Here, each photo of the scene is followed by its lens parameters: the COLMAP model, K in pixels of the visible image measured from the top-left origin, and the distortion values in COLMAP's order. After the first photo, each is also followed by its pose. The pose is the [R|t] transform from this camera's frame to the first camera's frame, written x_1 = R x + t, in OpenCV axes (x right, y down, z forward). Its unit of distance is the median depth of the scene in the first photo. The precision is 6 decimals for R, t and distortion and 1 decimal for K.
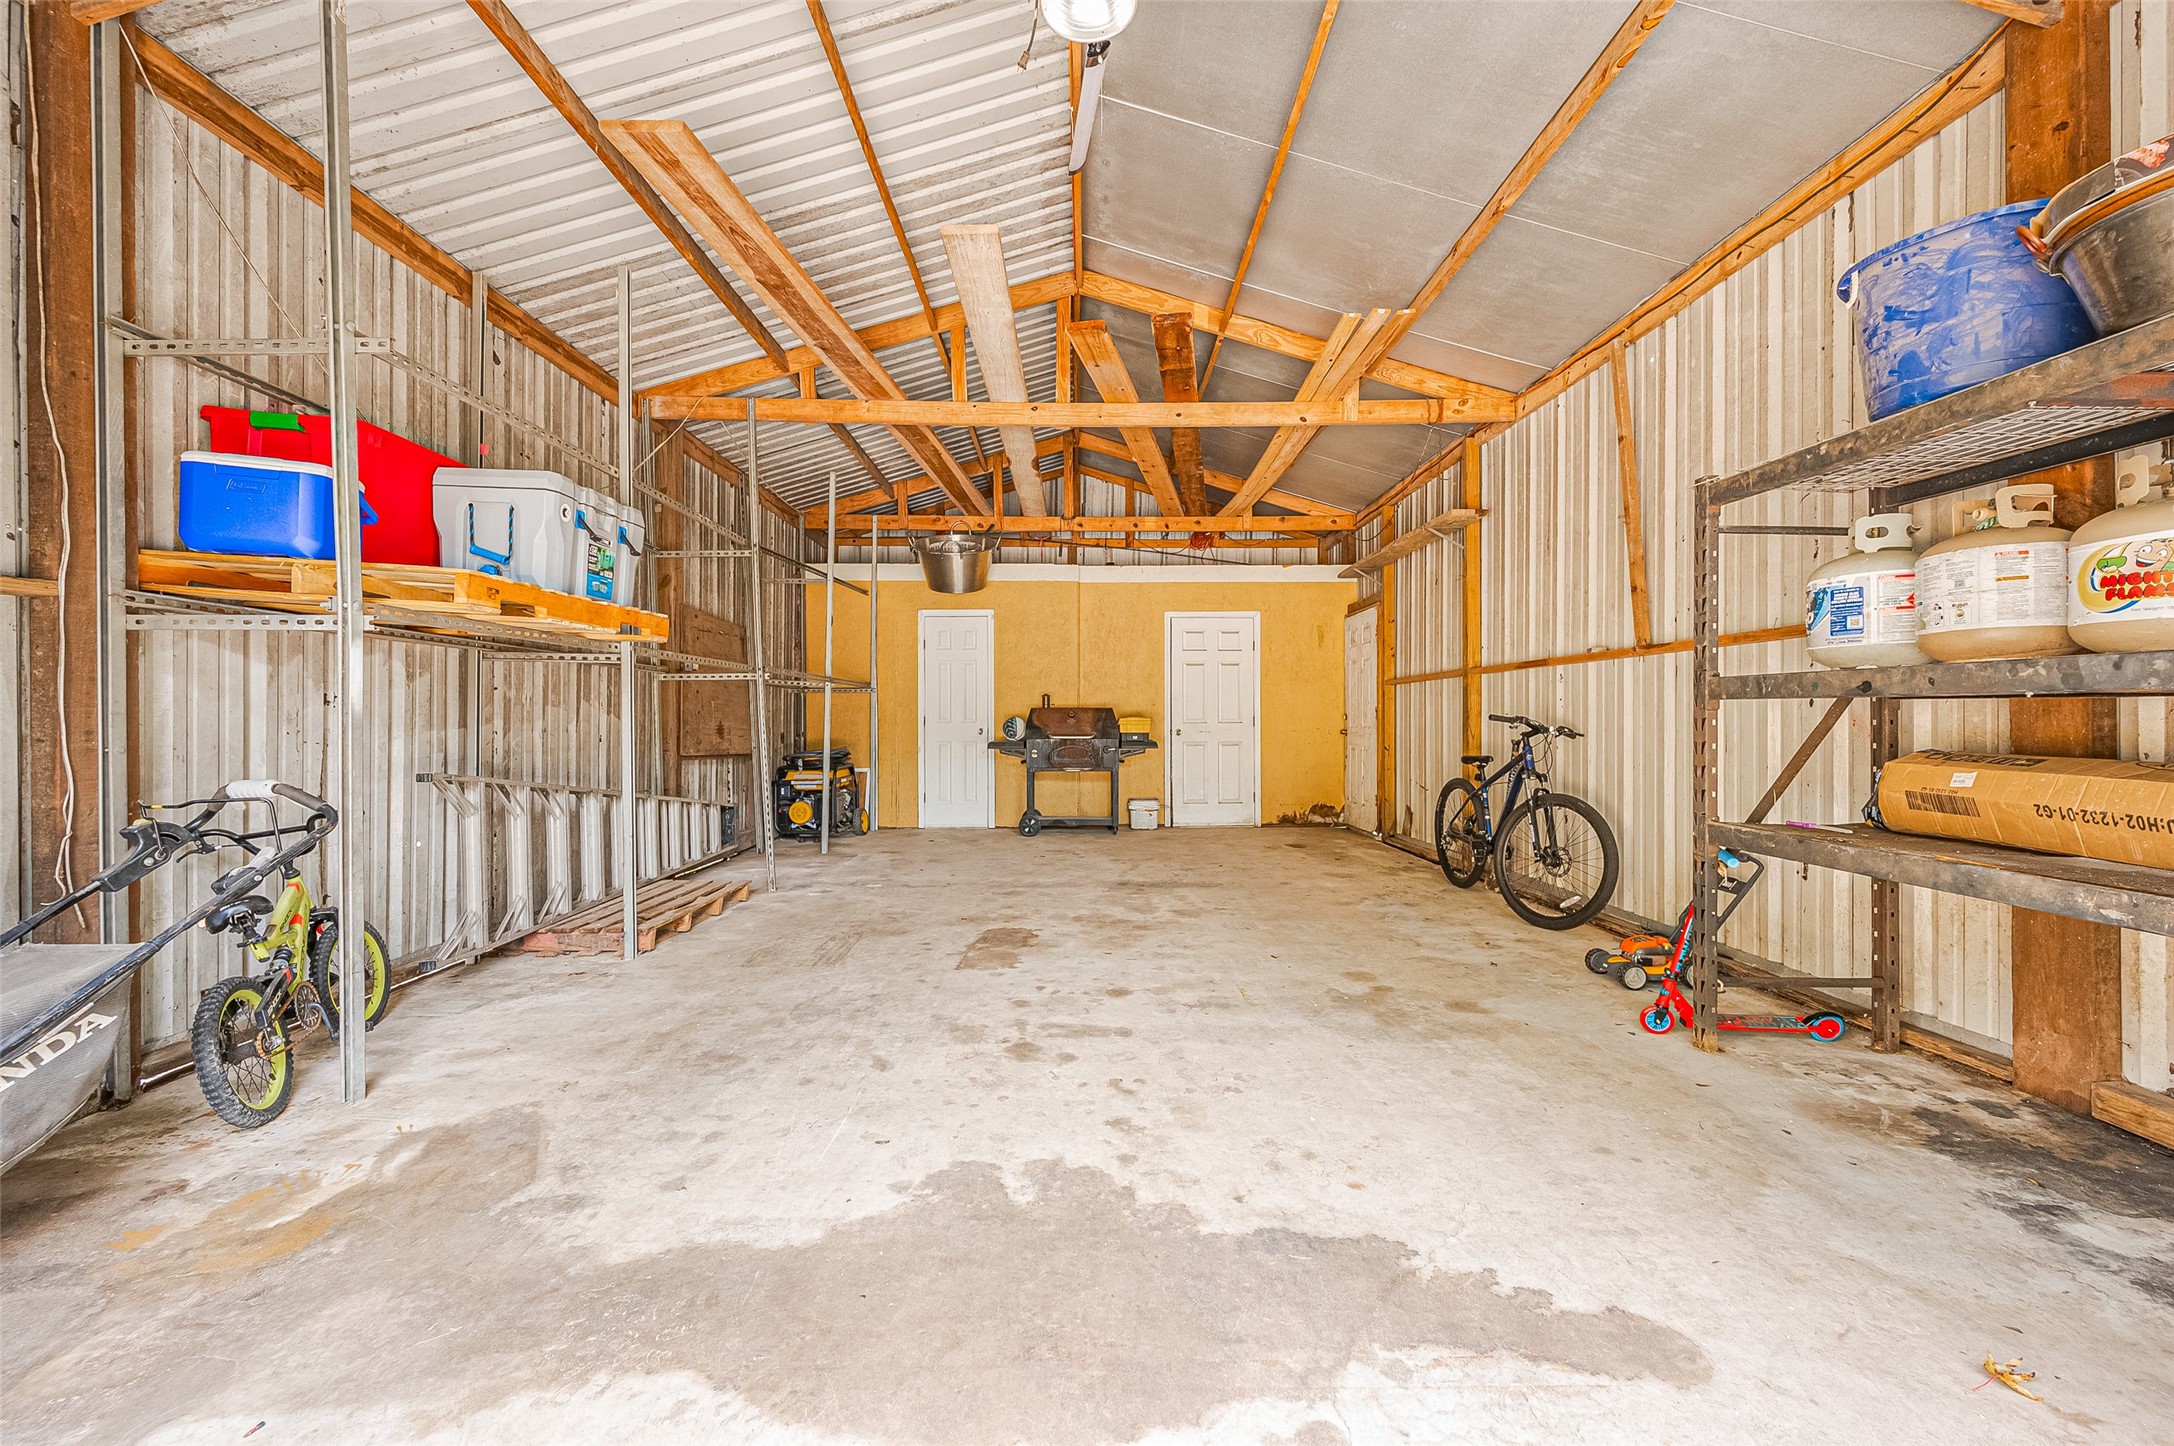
lens RADIAL K [[862.5, 0, 1092.4], [0, 862.5, 723.7], [0, 0, 1]] dist [0.000625, 0.000057]
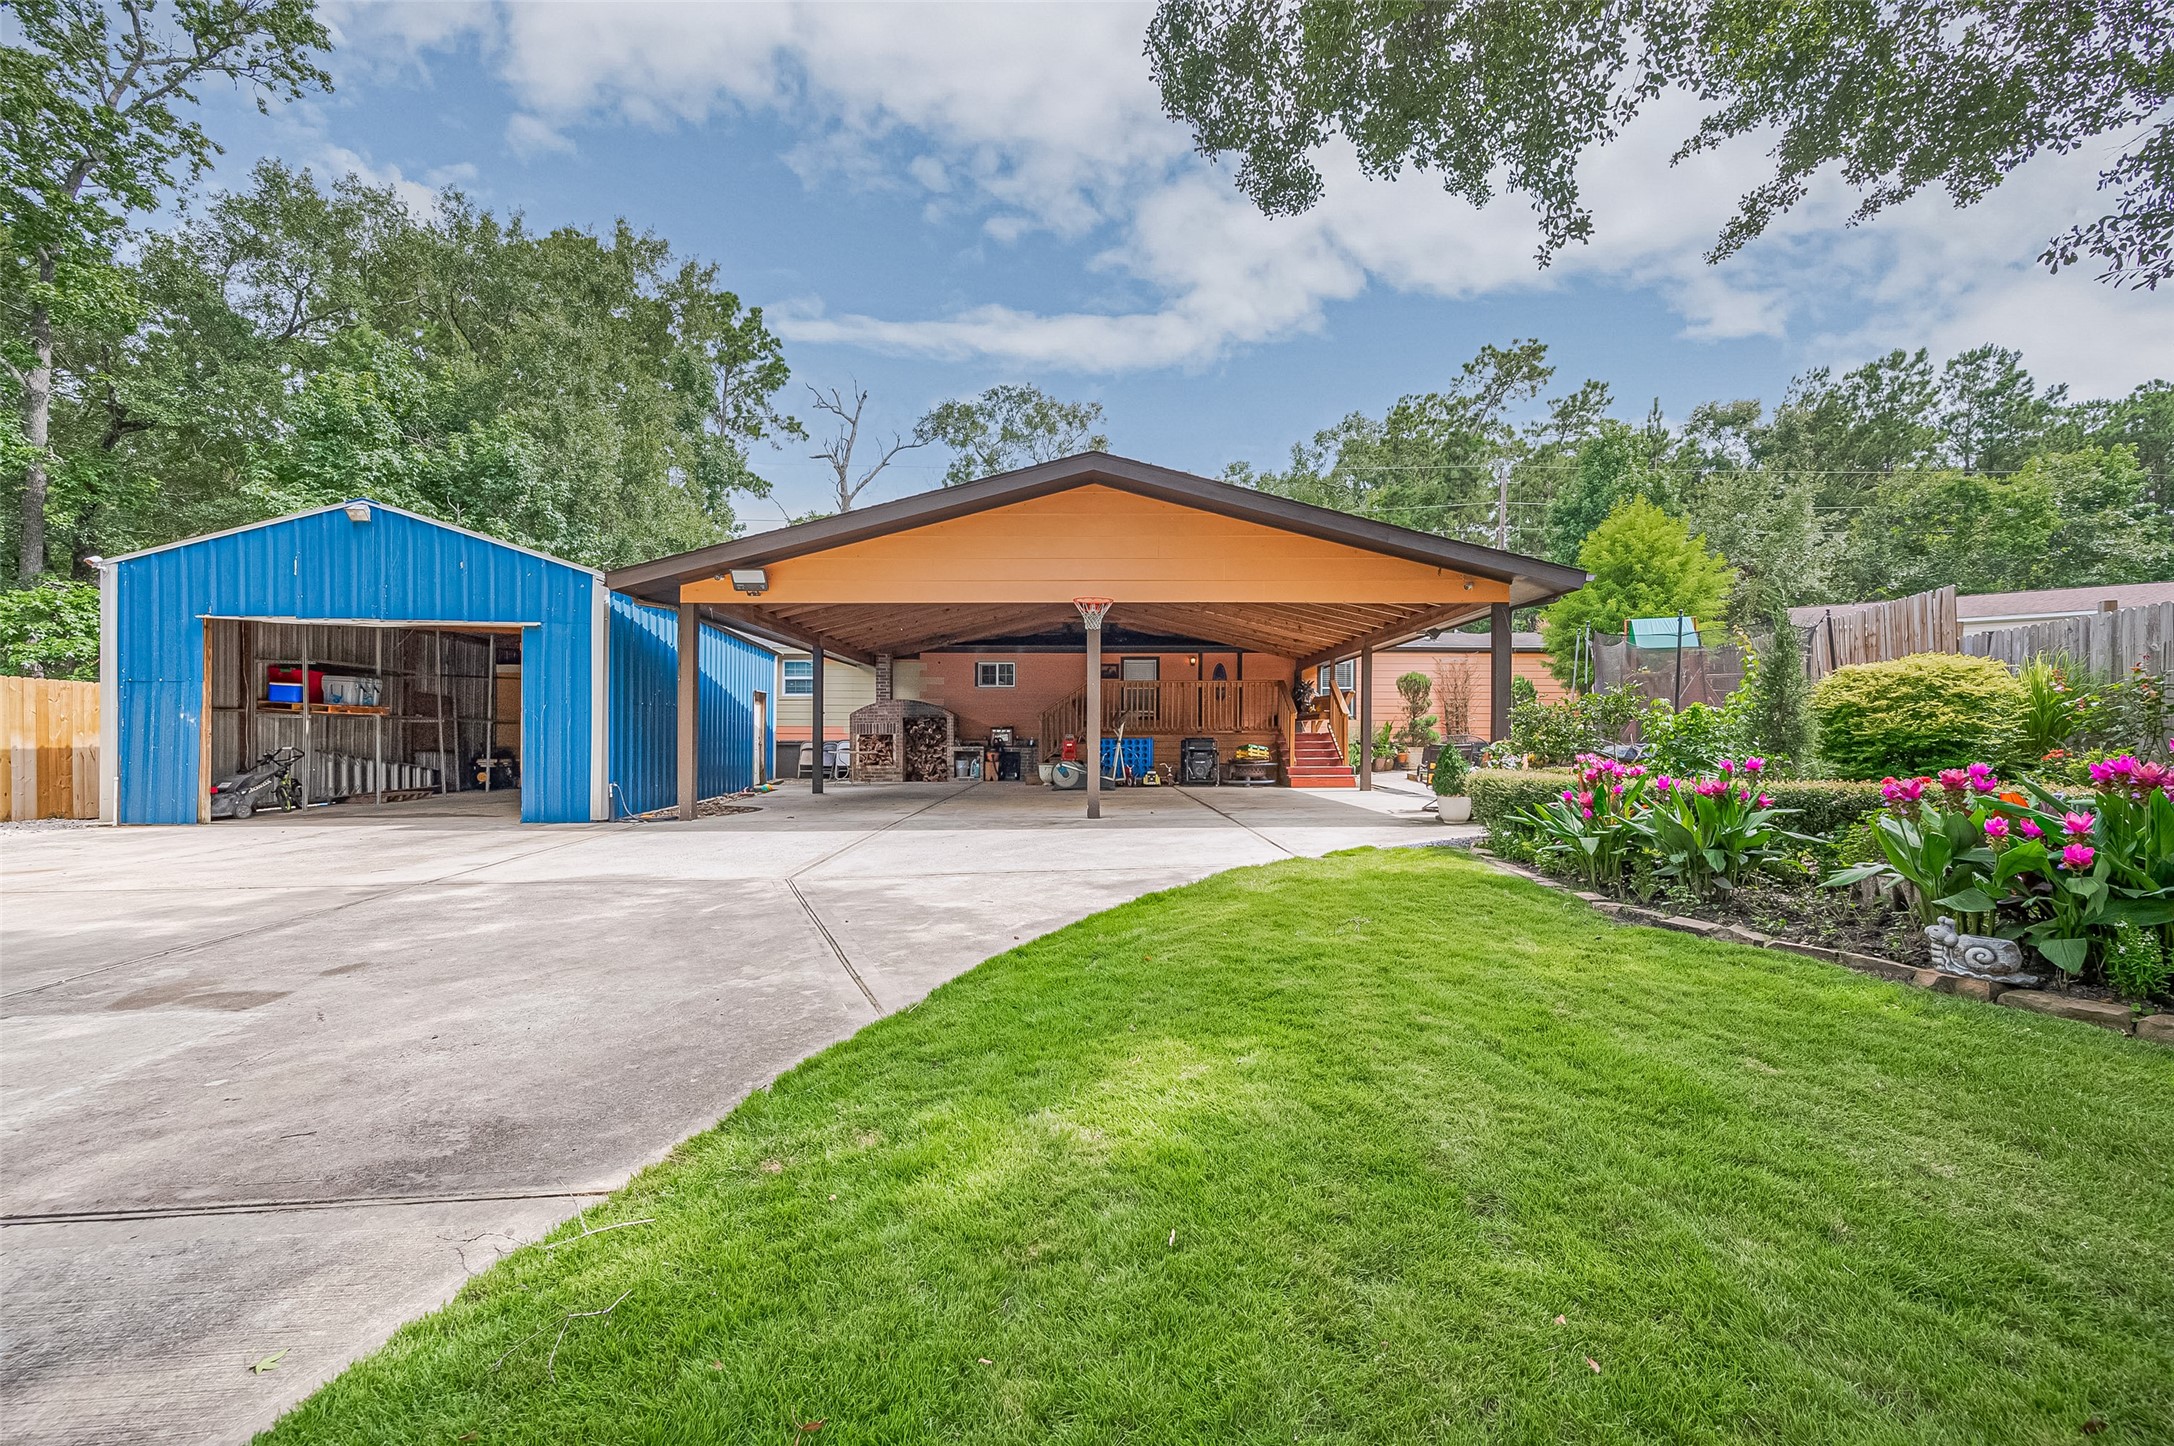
lens RADIAL K [[862.5, 0, 1094.3], [0, 862.5, 731.0], [0, 0, 1]] dist [0.000625, 0.000057]
pose [[0.993152, 0.002144, 0.116811, 2.160554], [-0.000427, 0.999892, -0.014715, 0.027561], [-0.116830, 0.014564, 0.993045, -3.145922]]
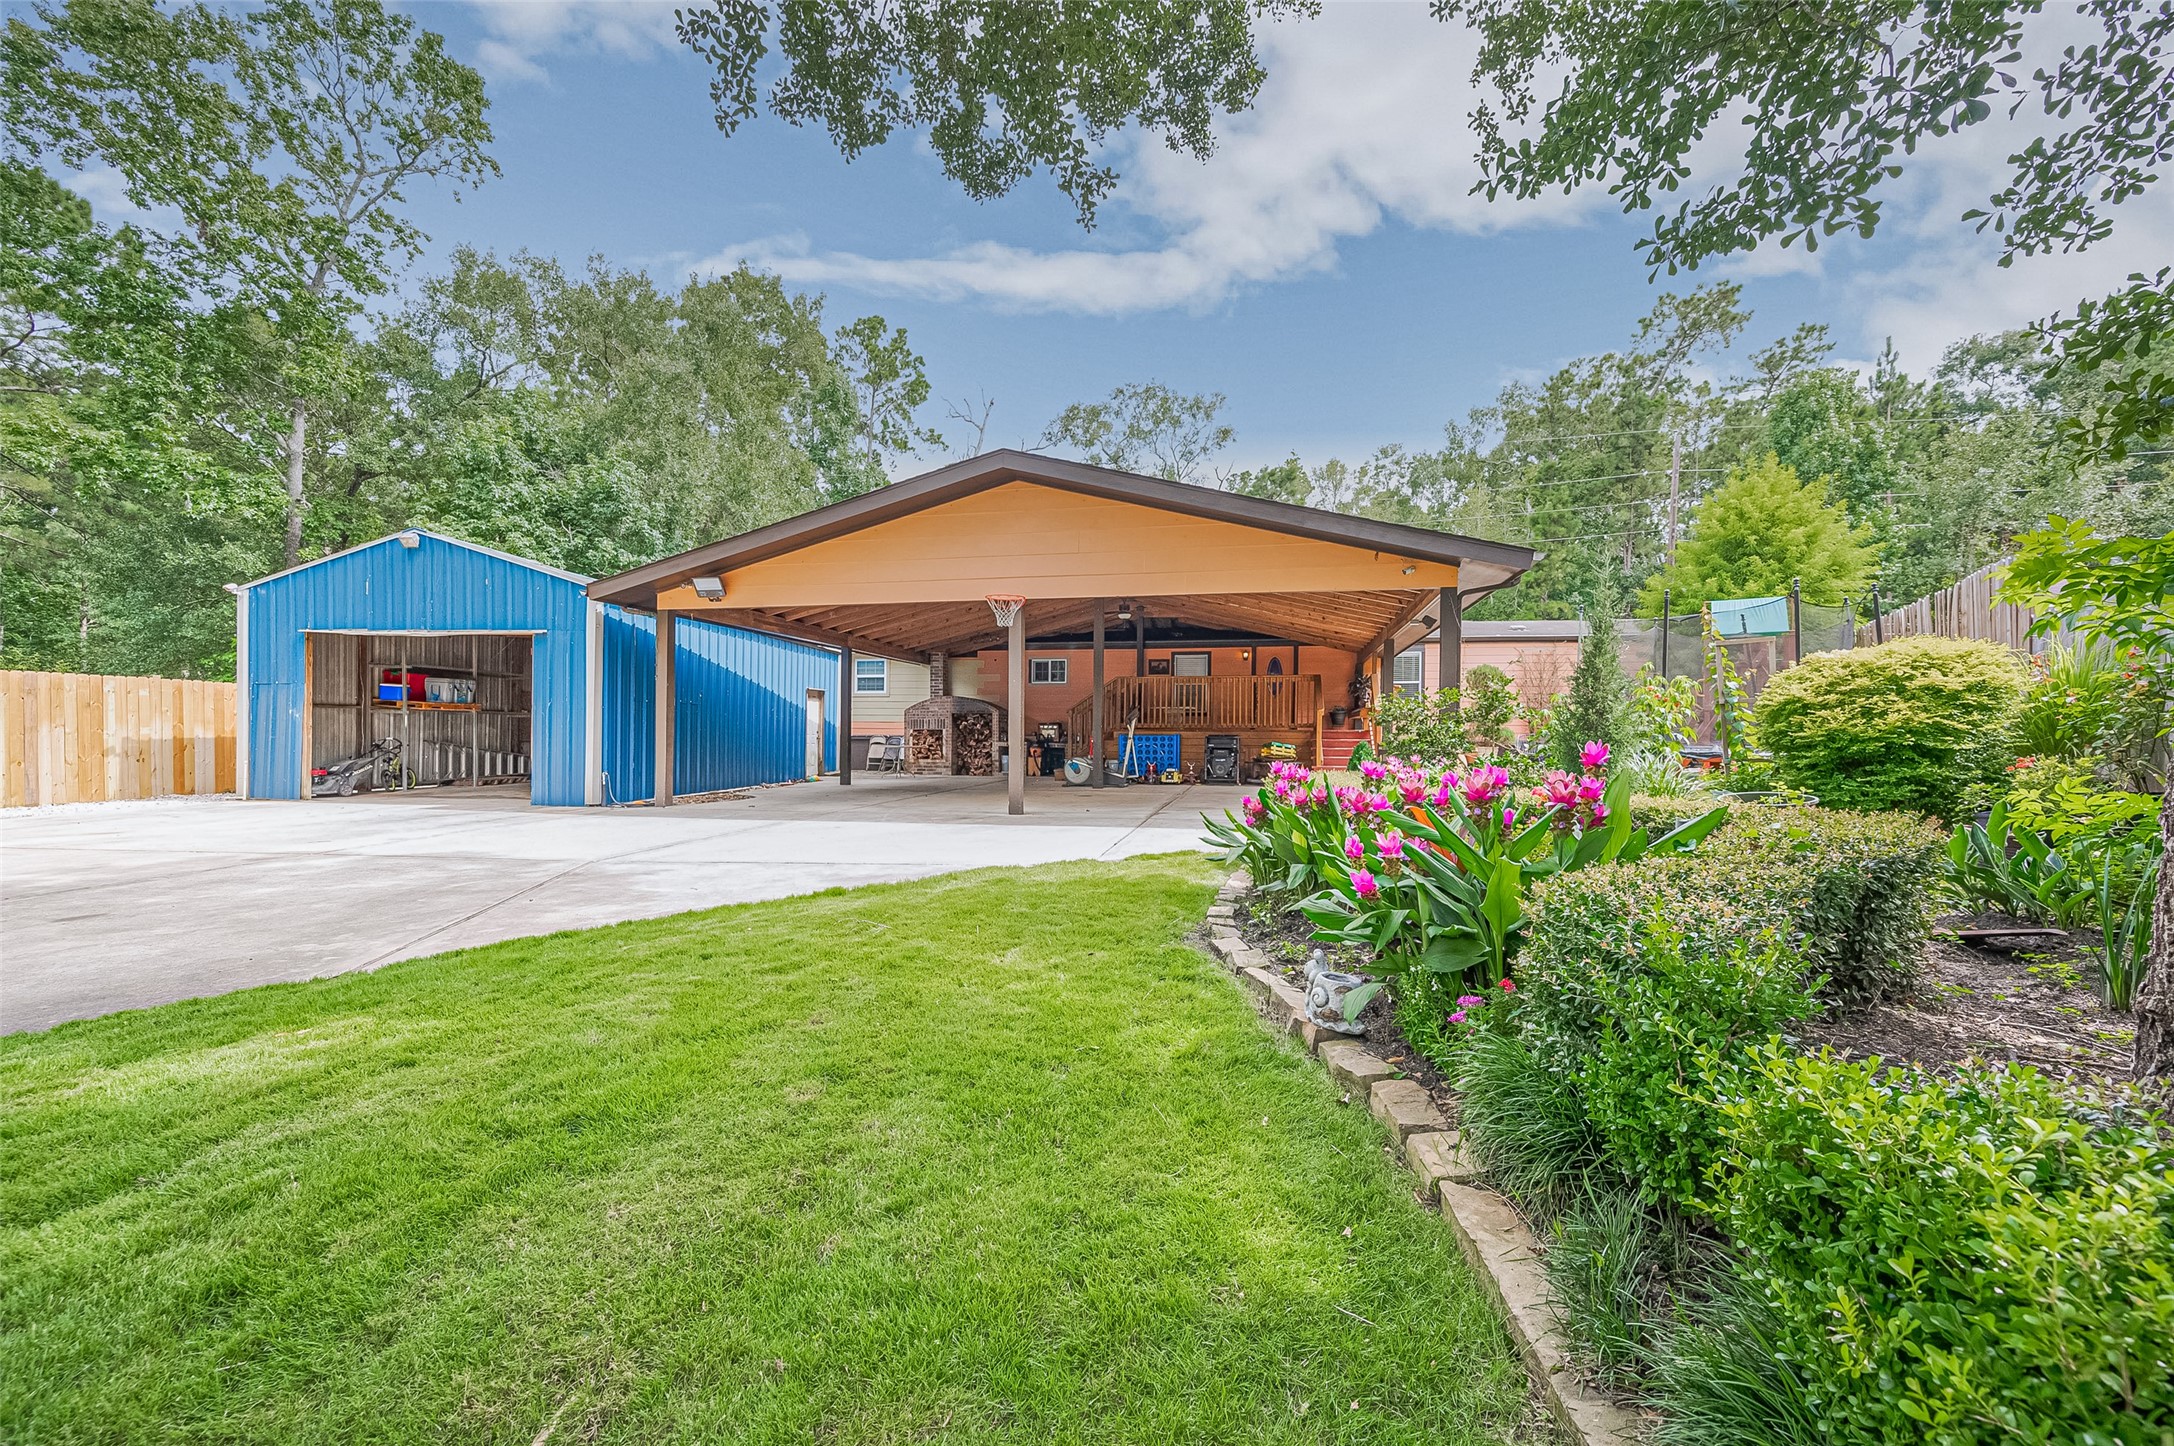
lens RADIAL K [[862.5, 0, 1127.1], [0, 862.5, 734.7], [0, 0, 1]] dist [0.000625, 0.000057]
pose [[0.995613, 0.007526, -0.093265, 3.268410], [-0.007983, 0.999958, -0.004526, 0.018541], [0.093227, 0.005251, 0.995631, -3.132008]]
